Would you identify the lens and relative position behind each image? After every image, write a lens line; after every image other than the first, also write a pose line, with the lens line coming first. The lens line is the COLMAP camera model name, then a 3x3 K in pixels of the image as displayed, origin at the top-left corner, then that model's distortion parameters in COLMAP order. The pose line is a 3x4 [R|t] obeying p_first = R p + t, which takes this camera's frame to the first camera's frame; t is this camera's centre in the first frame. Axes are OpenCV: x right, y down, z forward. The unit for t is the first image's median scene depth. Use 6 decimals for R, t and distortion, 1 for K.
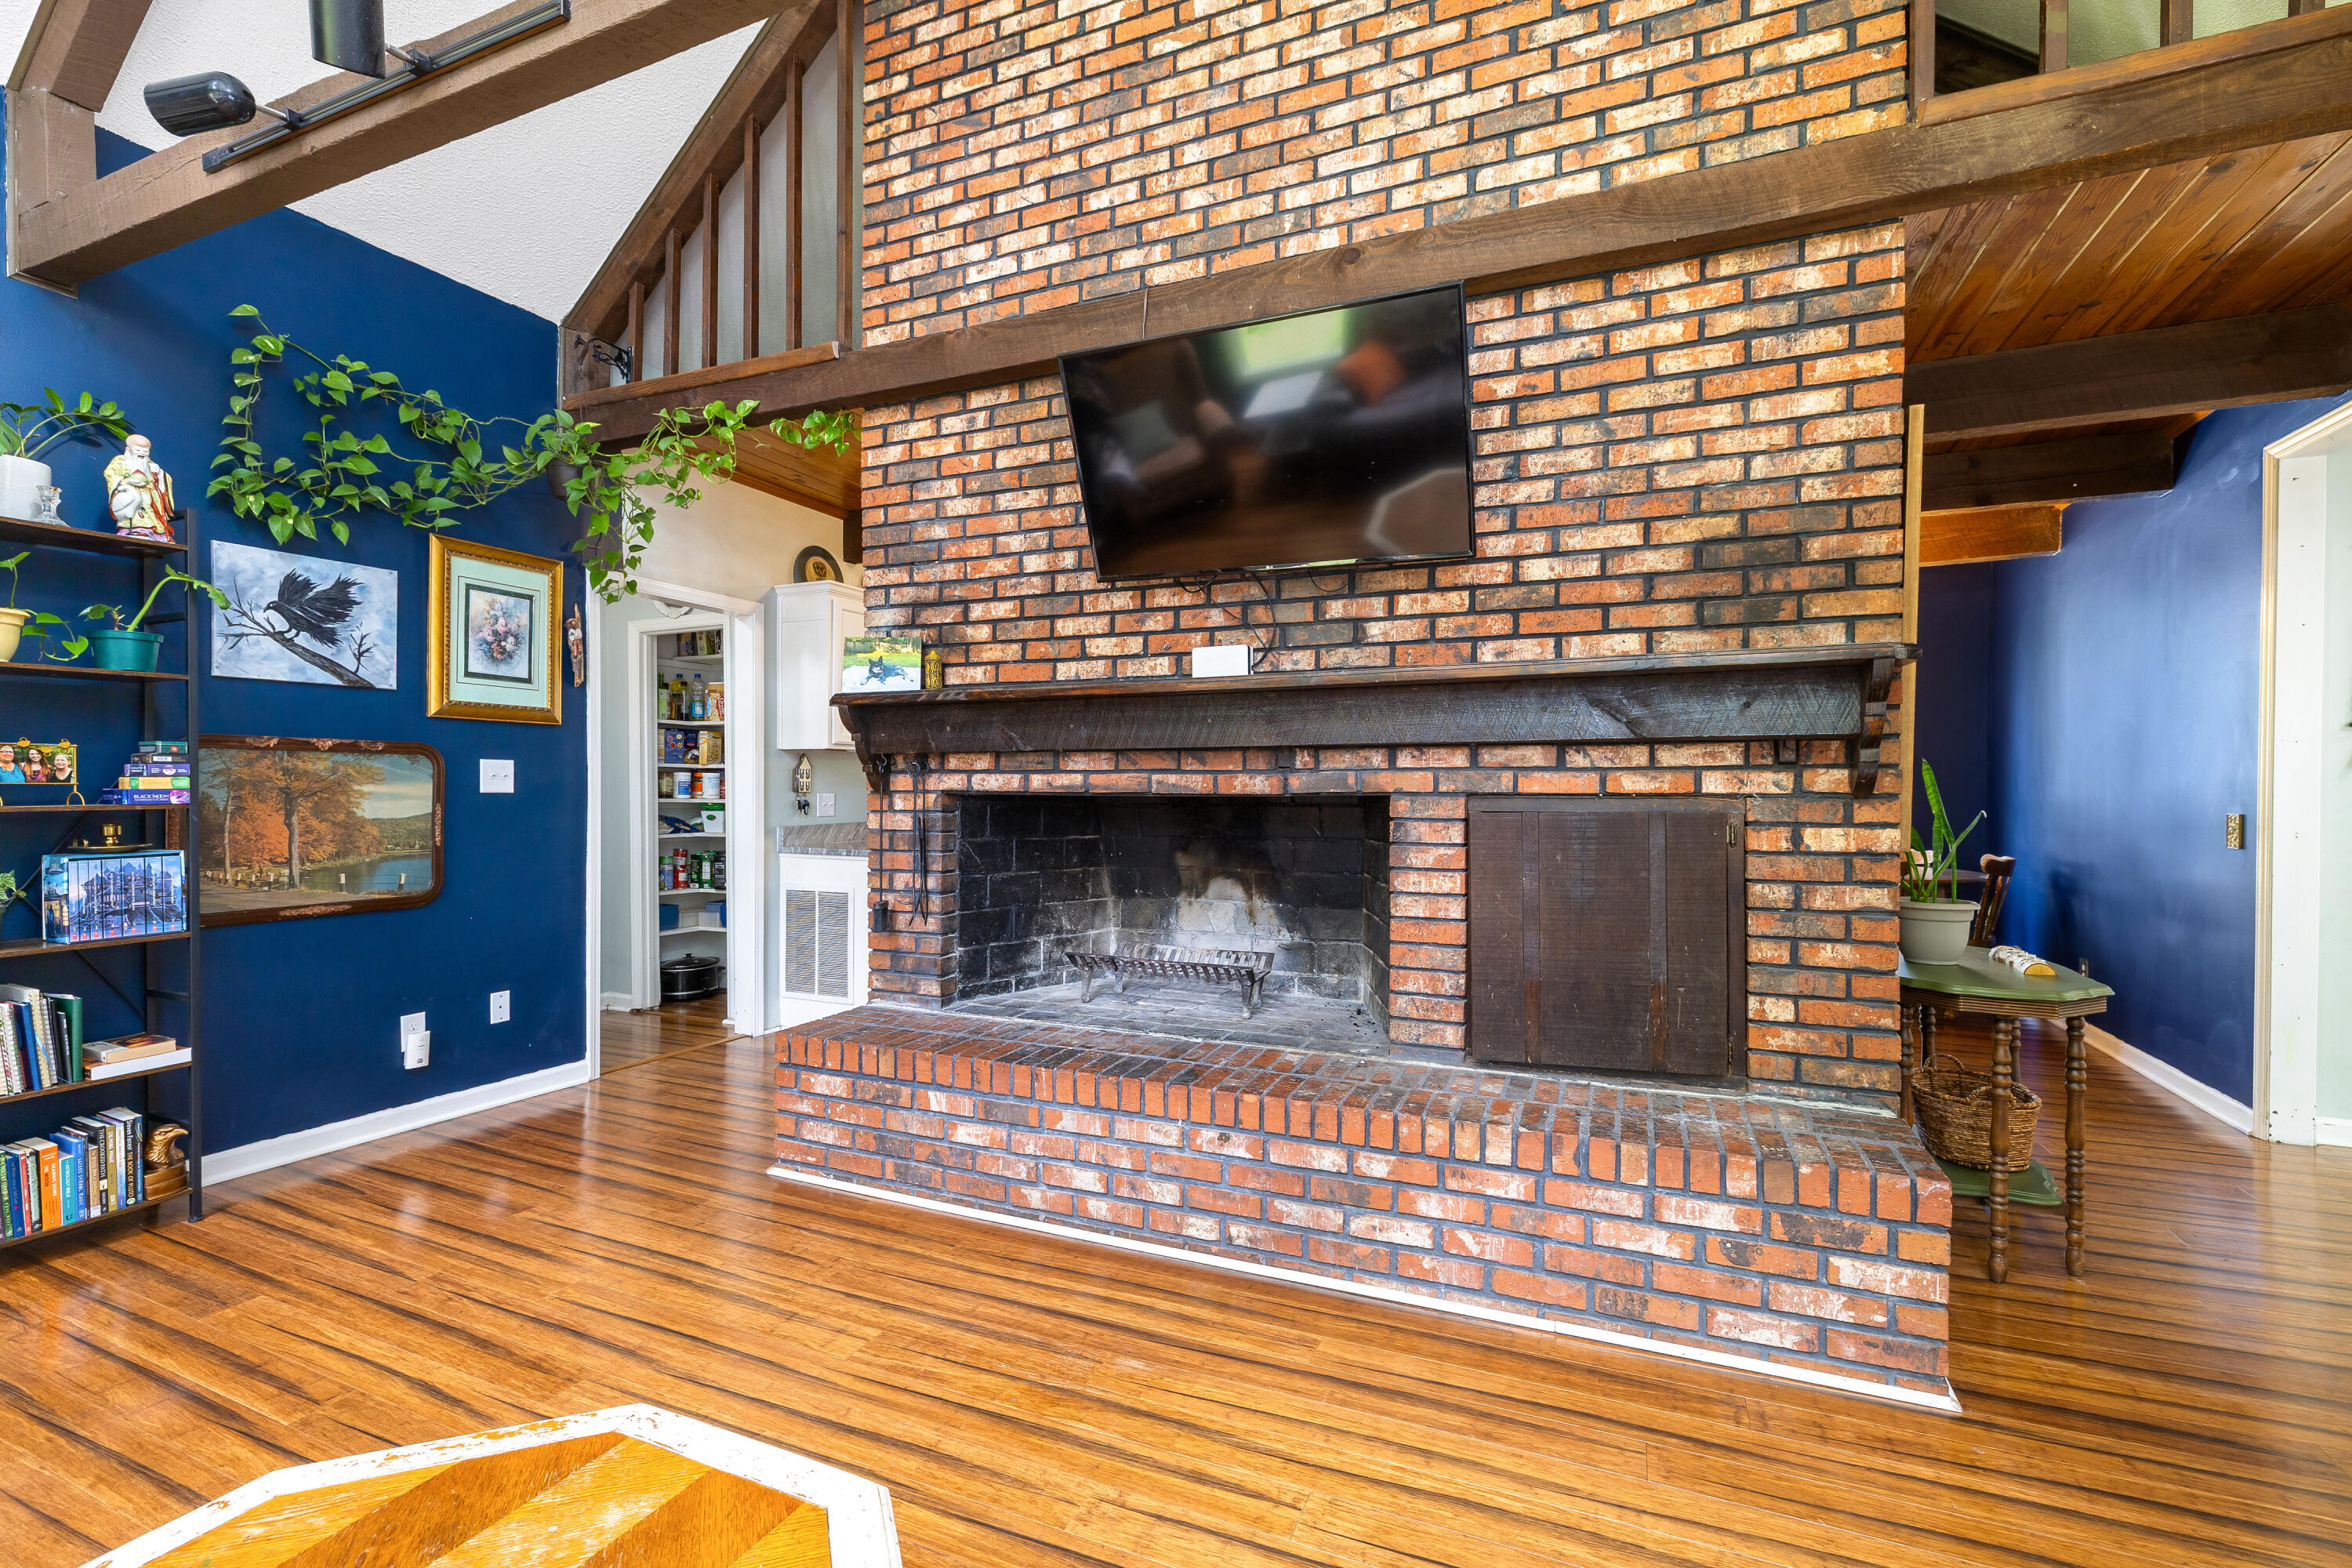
lens RADIAL K [[1030.8, 0, 1171.1], [0, 1030.8, 781.2], [0, 0, 1]] dist [0.004458, -0.000097]
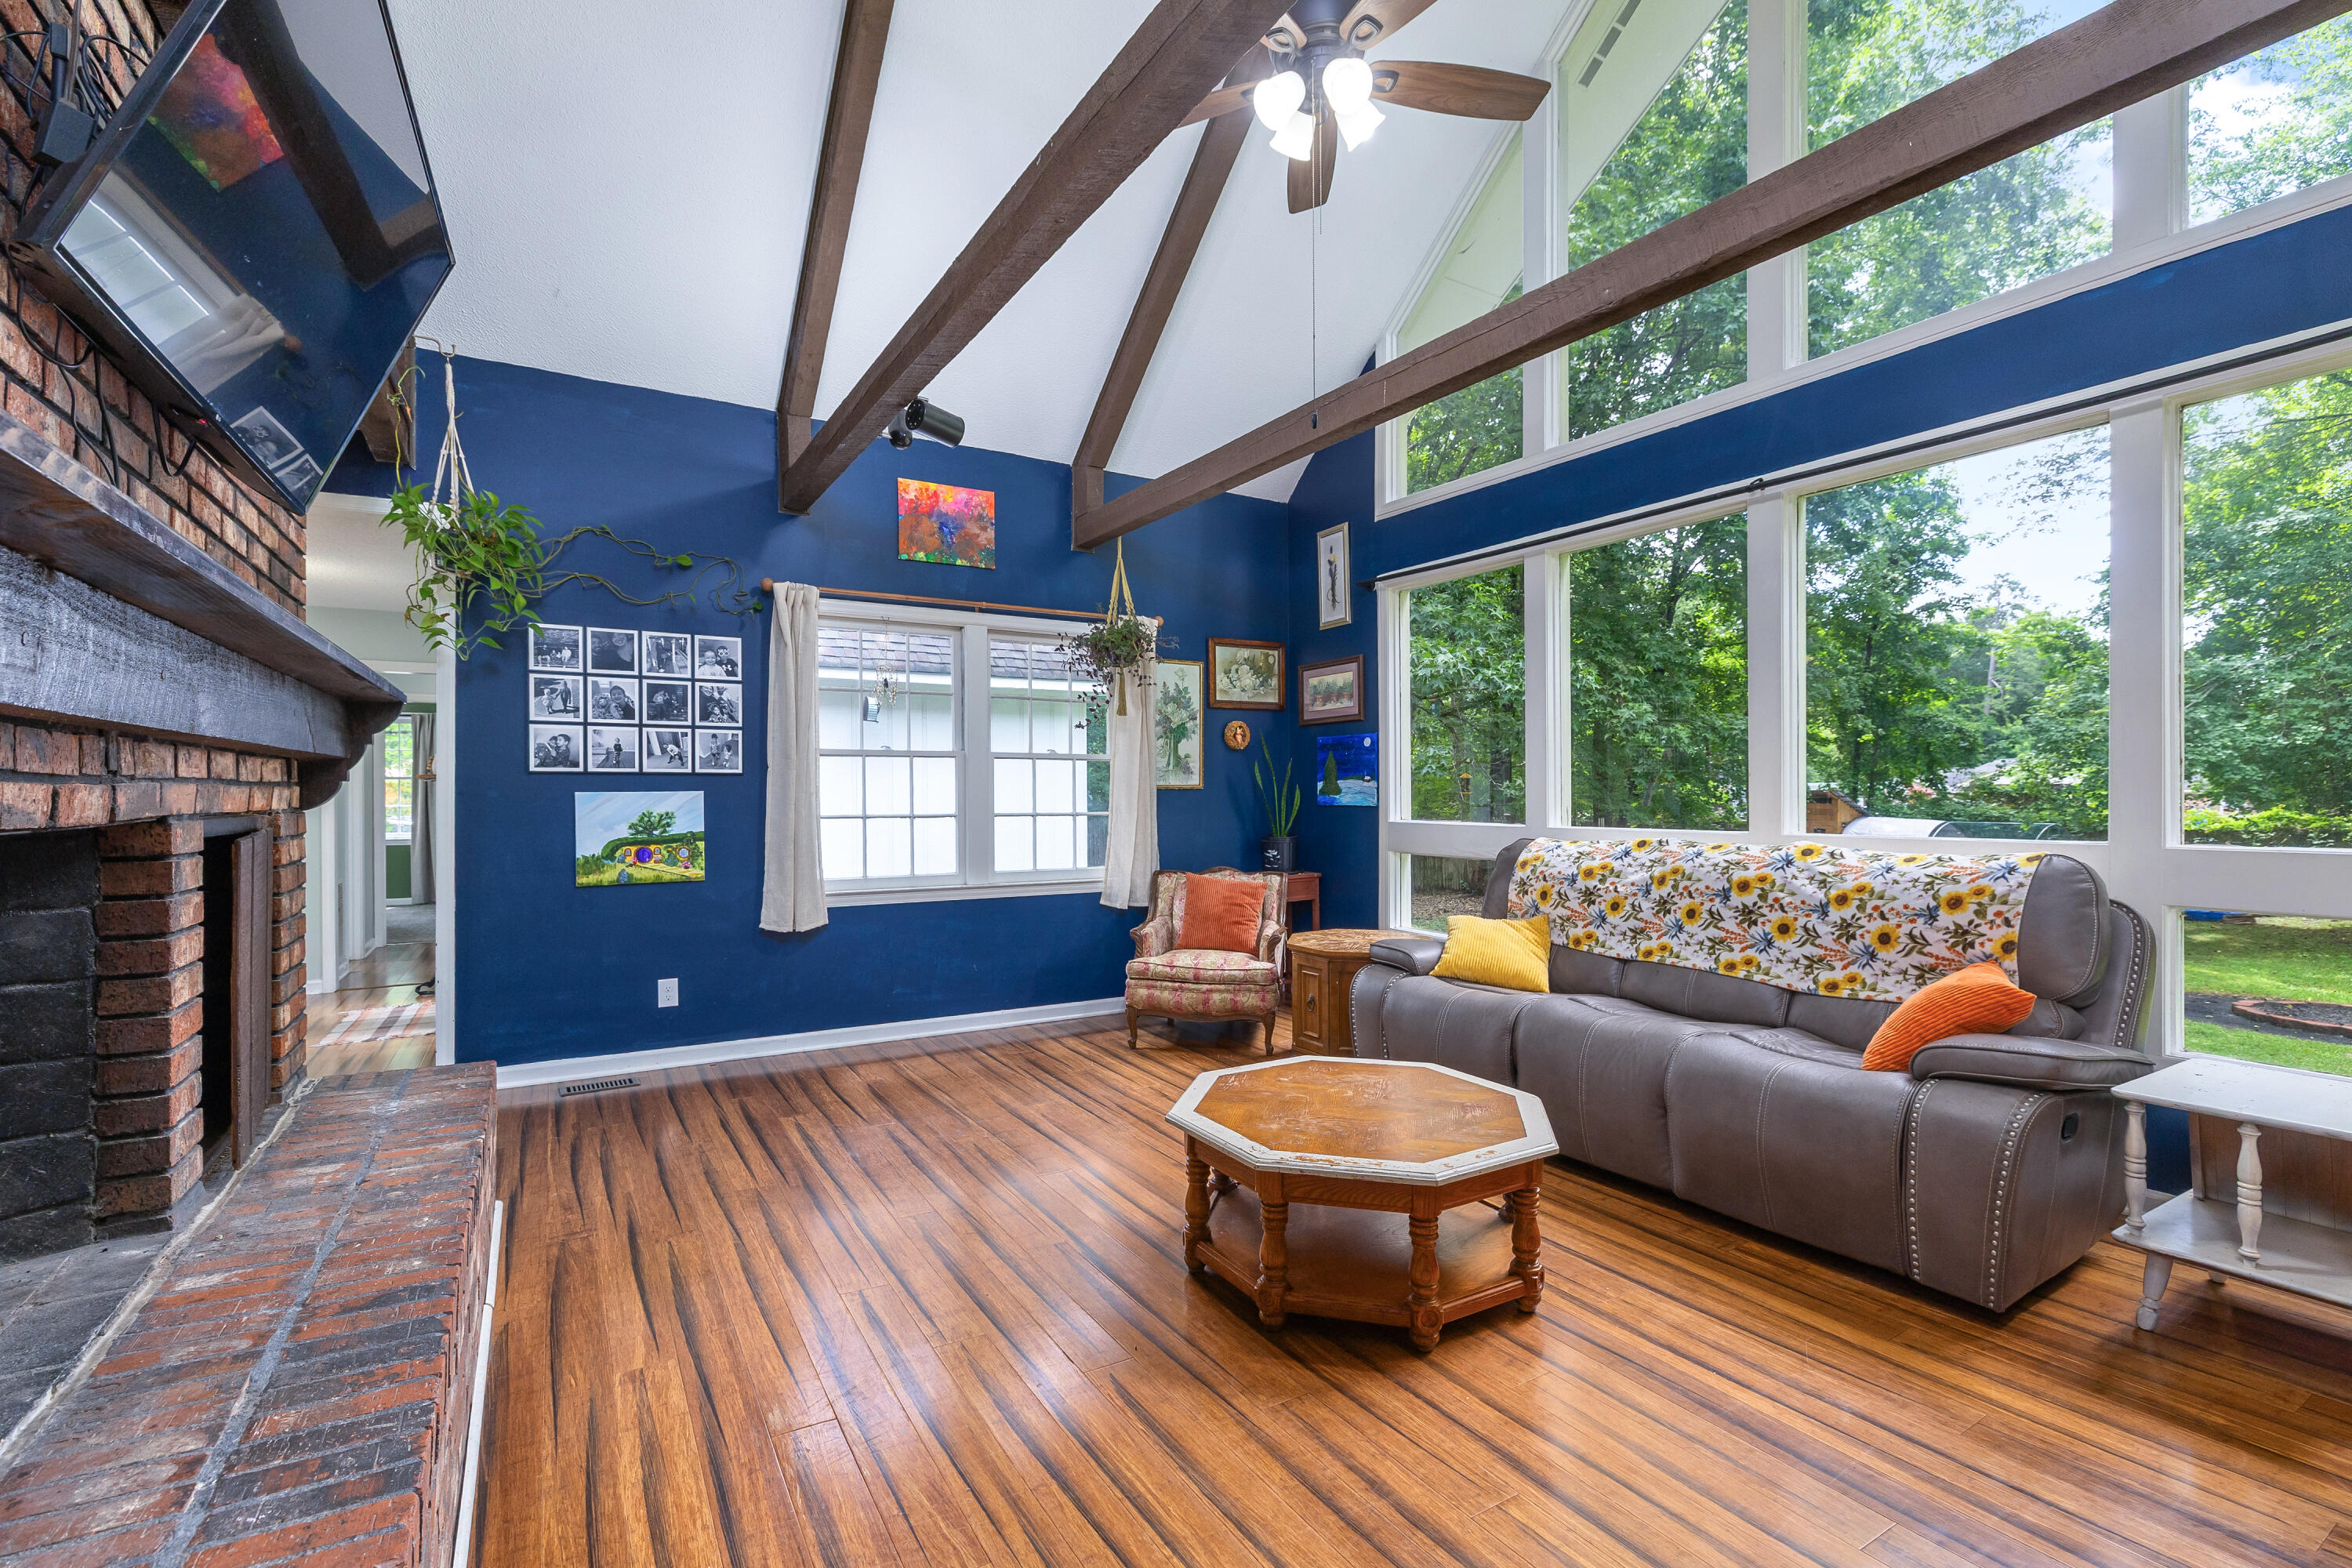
lens RADIAL K [[1030.8, 0, 1175.9], [0, 1030.8, 789.9], [0, 0, 1]] dist [0.004458, -0.000097]
pose [[-0.814757, 0.002553, 0.579797, -0.654950], [0.003092, 0.999995, -0.000057, -0.001681], [-0.579794, 0.001746, -0.814761, 1.161015]]
